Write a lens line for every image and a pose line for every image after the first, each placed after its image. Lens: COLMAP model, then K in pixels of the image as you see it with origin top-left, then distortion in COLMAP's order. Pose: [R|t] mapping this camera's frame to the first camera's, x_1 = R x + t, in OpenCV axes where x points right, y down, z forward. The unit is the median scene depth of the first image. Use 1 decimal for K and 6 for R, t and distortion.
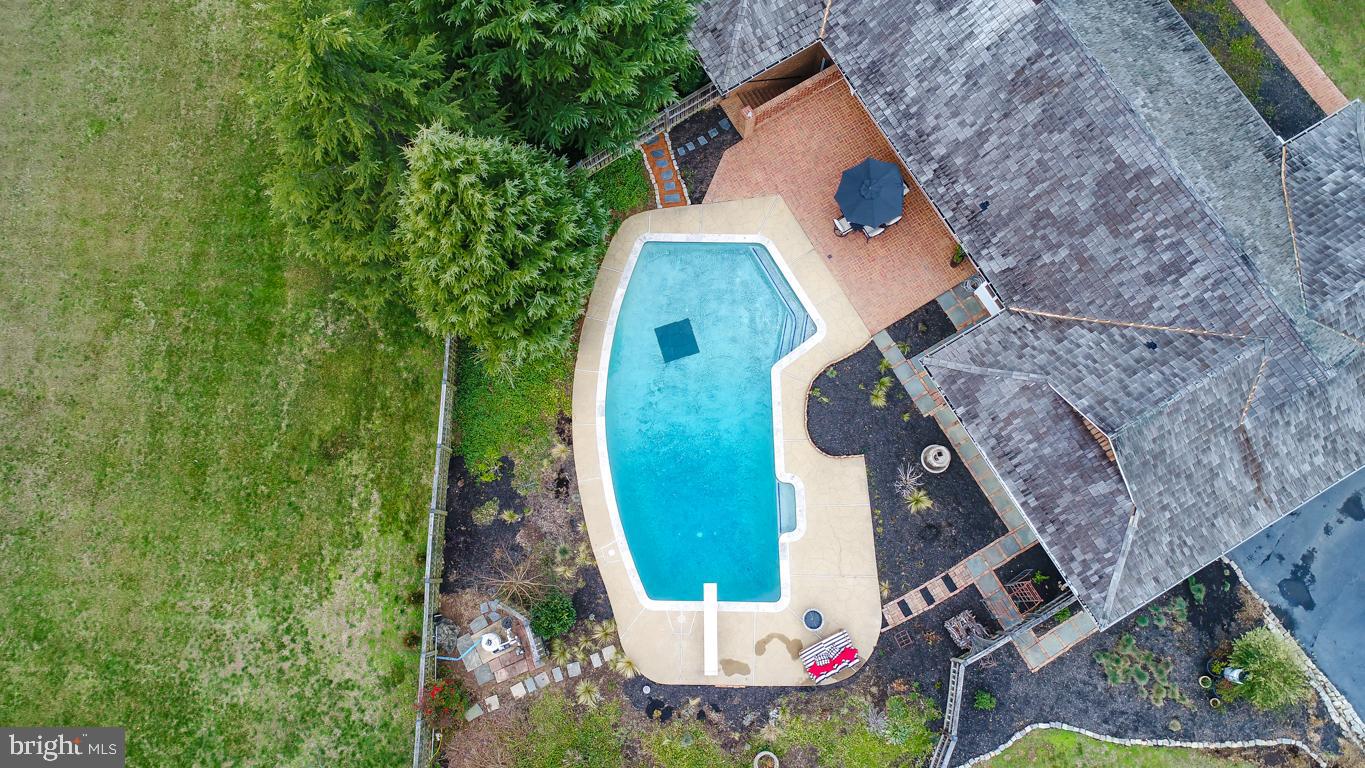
lens RADIAL K [[920.4, 0, 682.5], [0, 920.4, 384.0], [0, 0, 1]] dist [0.004299, 0.005170]
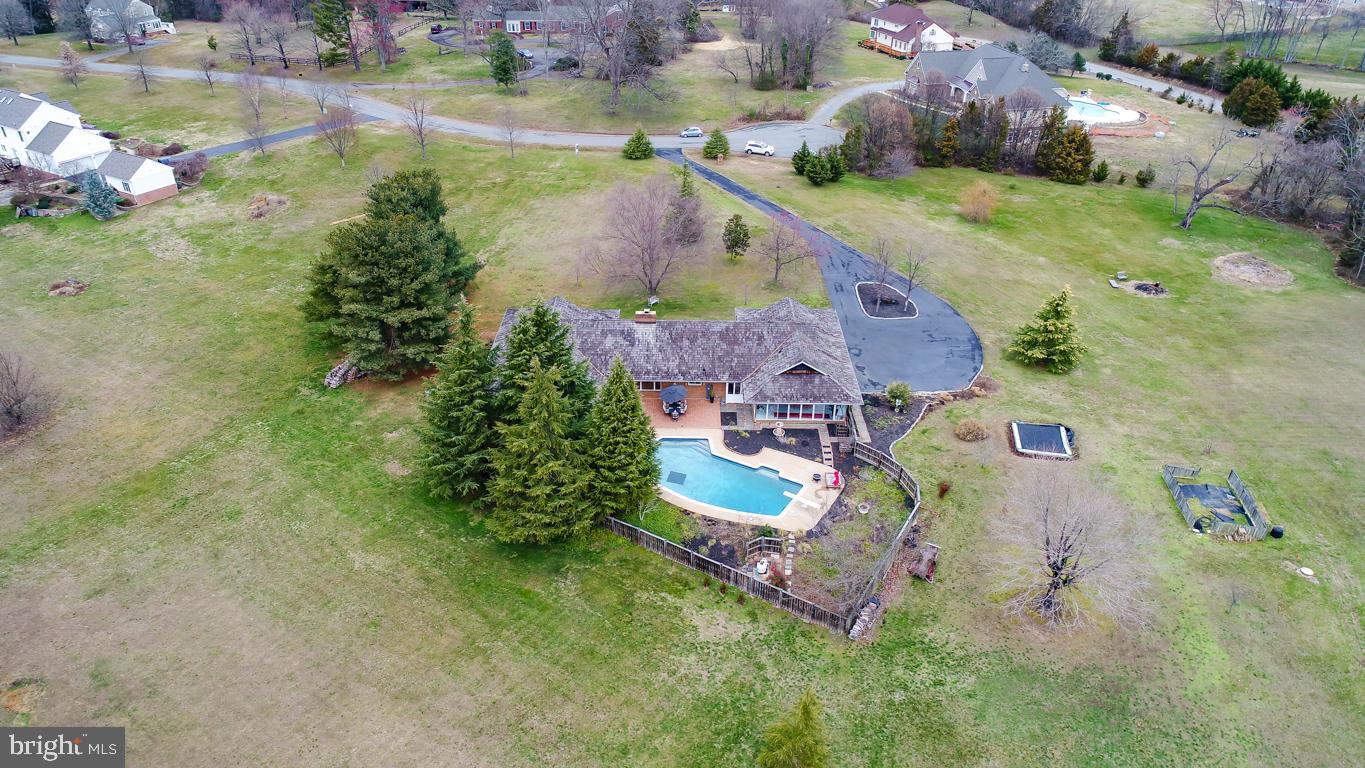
lens RADIAL K [[920.4, 0, 682.5], [0, 920.4, 384.0], [0, 0, 1]] dist [0.004299, 0.005170]
pose [[0.519296, -0.416647, 0.746148, -1.602875], [0.833894, 0.438049, -0.335759, 0.624068], [-0.186957, 0.796567, 0.574916, -0.442736]]
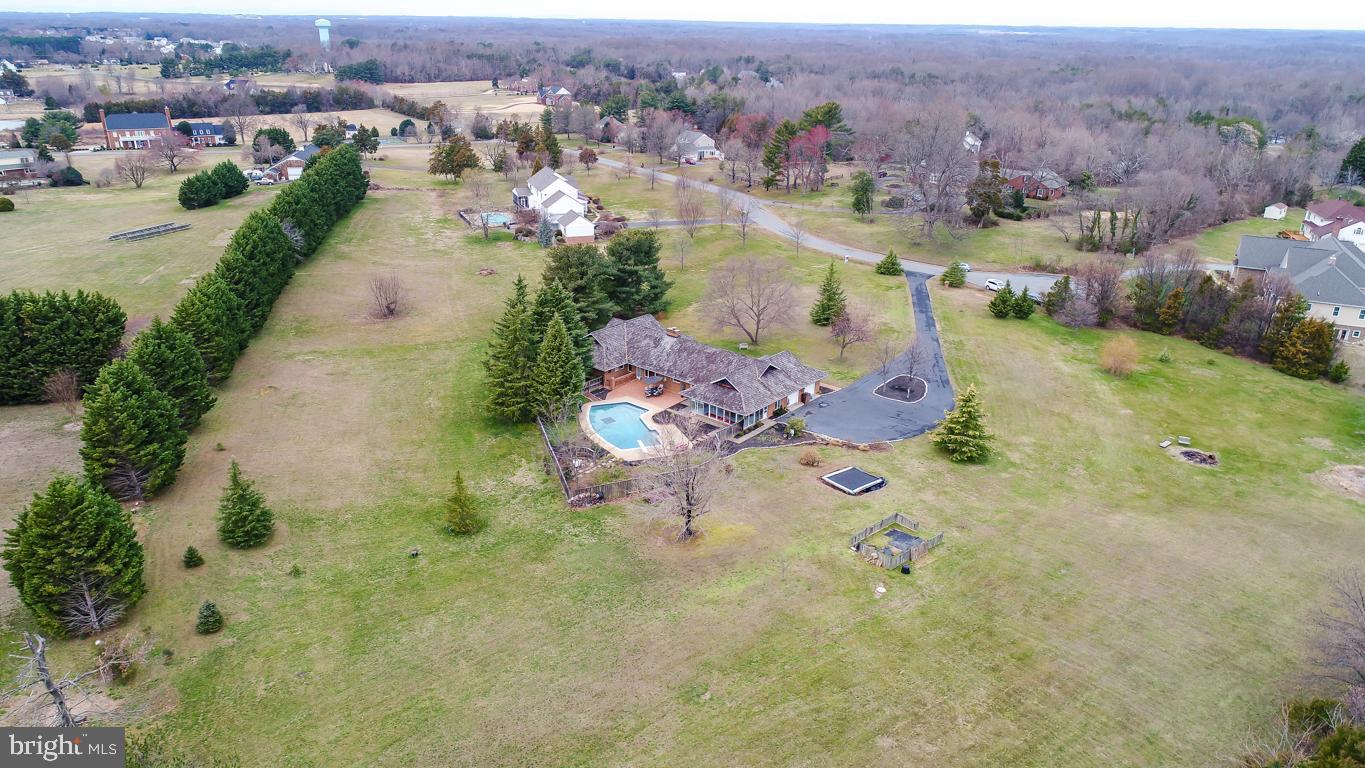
lens RADIAL K [[917.8, 0, 682.5], [0, 917.8, 384.0], [0, 0, 1]] dist [0.008420, 0.001974]
pose [[0.945610, -0.086832, 0.313500, -0.792100], [0.310357, 0.529569, -0.789452, 2.619181], [-0.097470, 0.843811, 0.527715, -0.863190]]
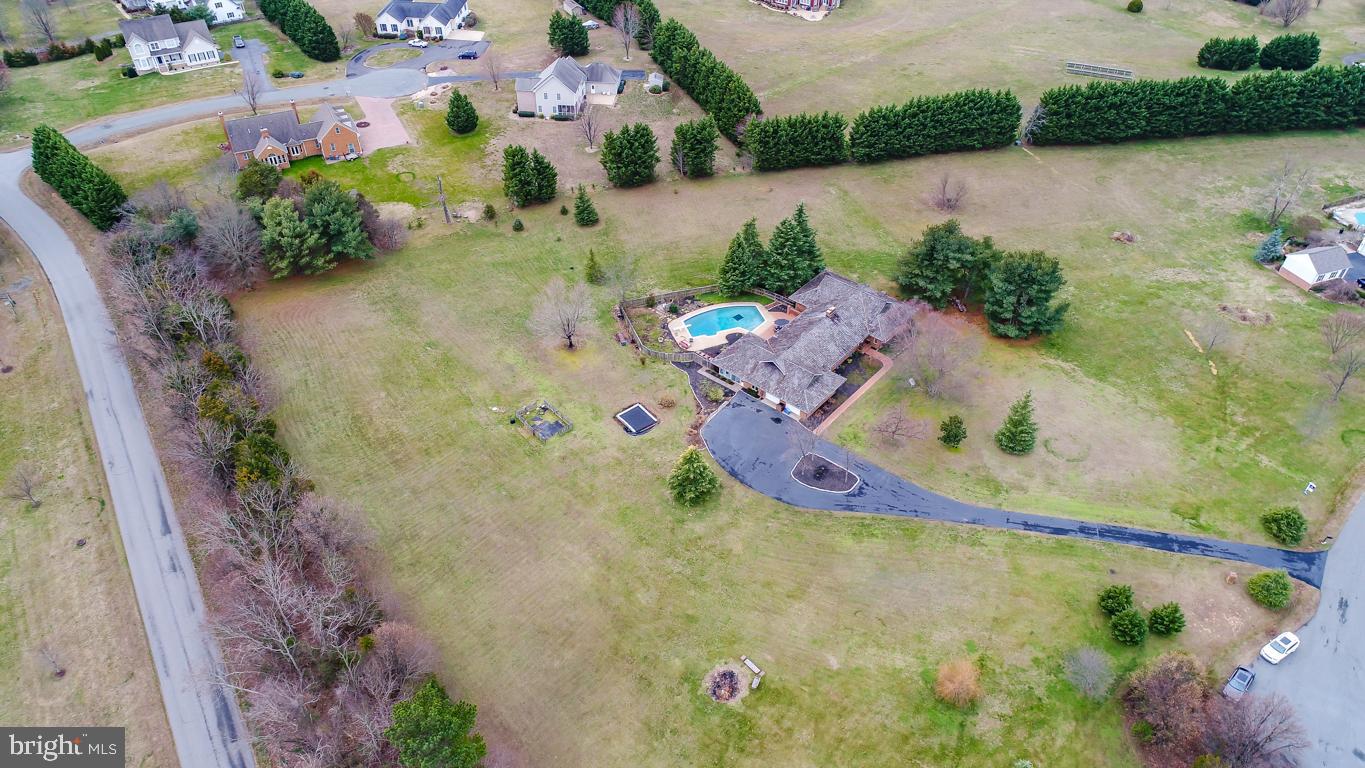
lens RADIAL K [[921.7, 0, 682.5], [0, 921.7, 384.0], [0, 0, 1]] dist [0.010164, 0.005512]
pose [[0.332845, 0.629681, -0.701937, 3.448405], [-0.928128, 0.350359, -0.125806, 0.933178], [0.166713, 0.693362, 0.701040, -2.083940]]
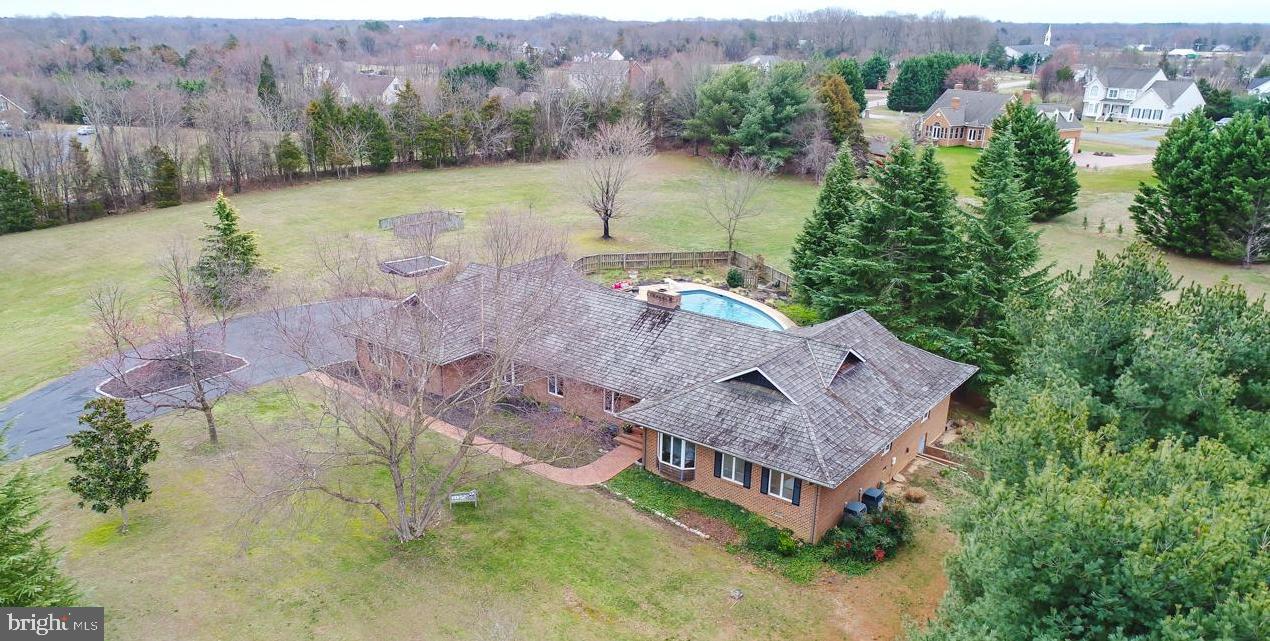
lens RADIAL K [[934.6, 0, 583.3], [0, 934.6, 321.9], [0, 0, 1]] dist [0.006032, 0.001862]
pose [[-0.941997, 0.122262, -0.312561, 0.982678], [-0.324834, -0.097897, 0.940691, -1.872107], [0.084412, 0.987658, 0.131934, 0.725984]]
